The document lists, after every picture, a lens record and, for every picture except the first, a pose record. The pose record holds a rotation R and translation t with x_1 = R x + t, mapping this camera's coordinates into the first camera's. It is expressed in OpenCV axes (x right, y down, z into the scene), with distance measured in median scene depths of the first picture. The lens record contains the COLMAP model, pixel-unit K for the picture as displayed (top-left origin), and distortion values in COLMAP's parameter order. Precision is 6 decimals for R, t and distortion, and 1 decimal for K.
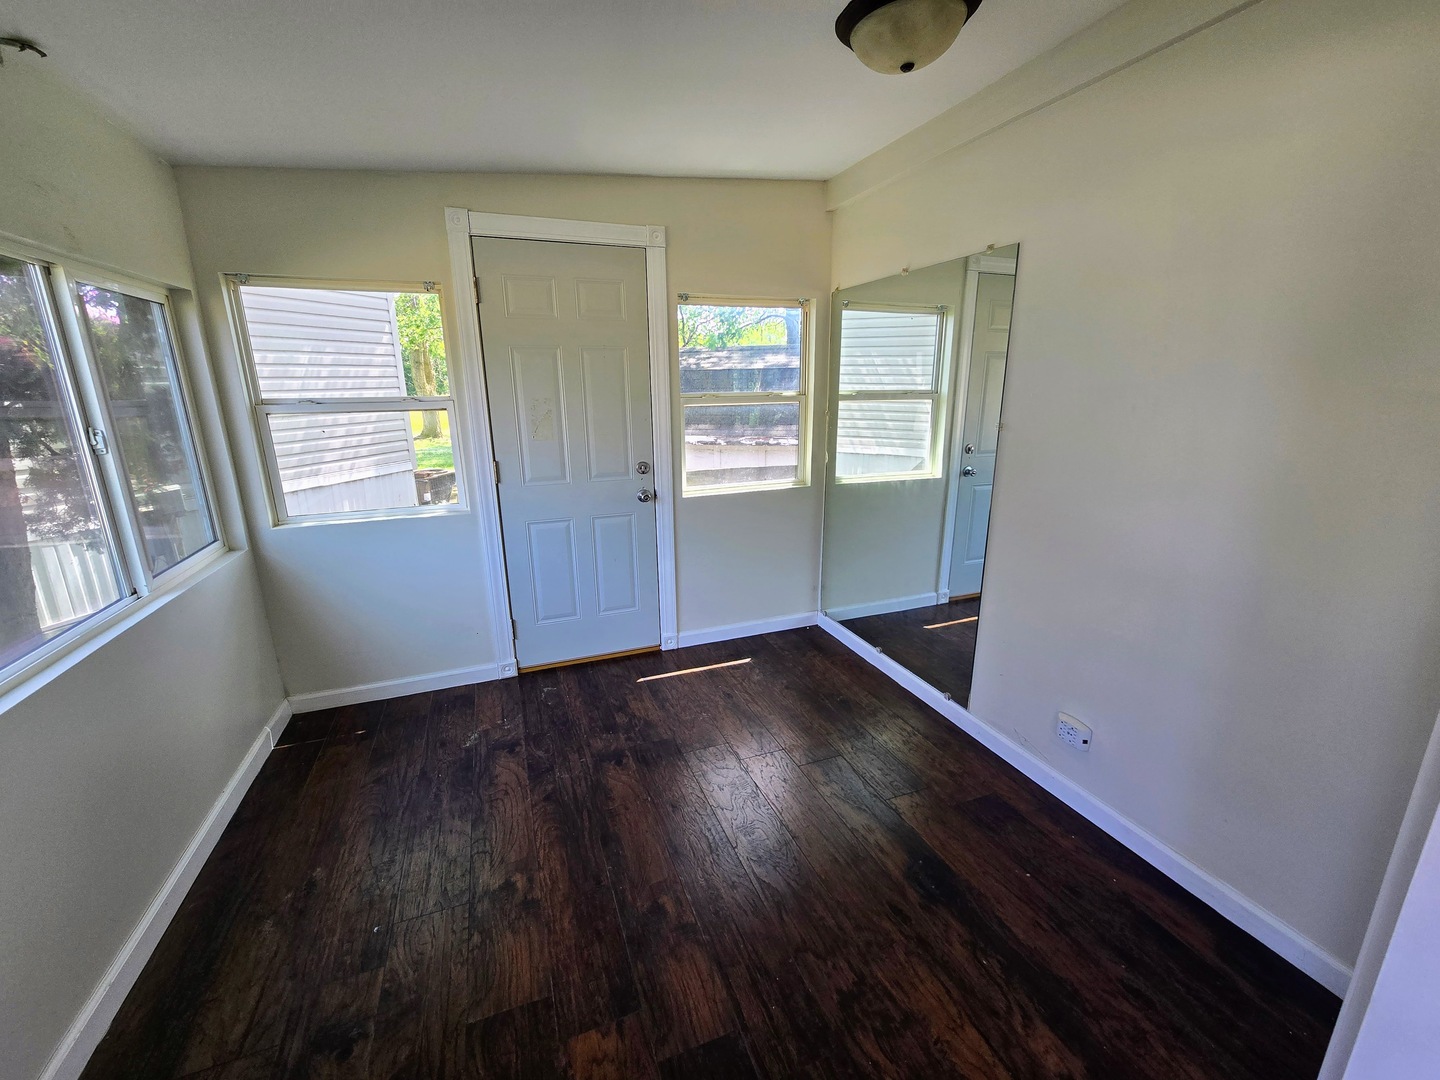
lens RADIAL K [[589.4, 0, 720.3], [0, 589.4, 539.7], [0, 0, 1]] dist [-0.001335, 0.000092]
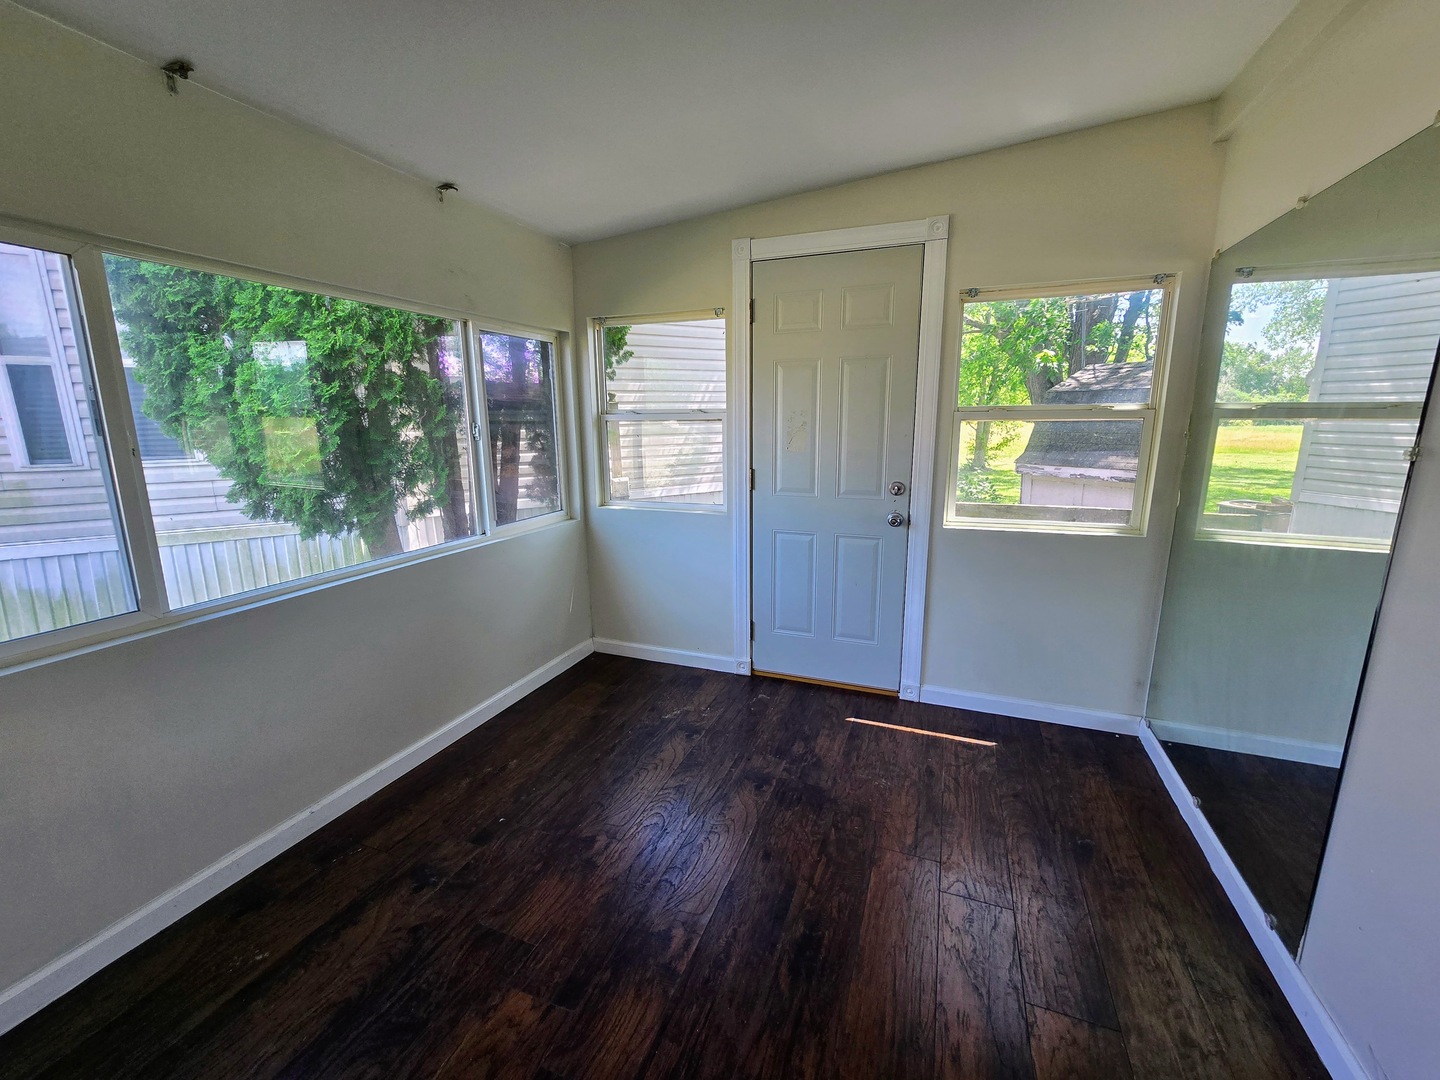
lens RADIAL K [[589.4, 0, 722.5], [0, 589.4, 539.7], [0, 0, 1]] dist [-0.001335, 0.000092]
pose [[0.742077, 0.142216, -0.655055, 0.282068], [-0.172649, 0.984815, 0.018224, -0.016776], [0.647699, 0.099571, 0.755362, 0.167088]]
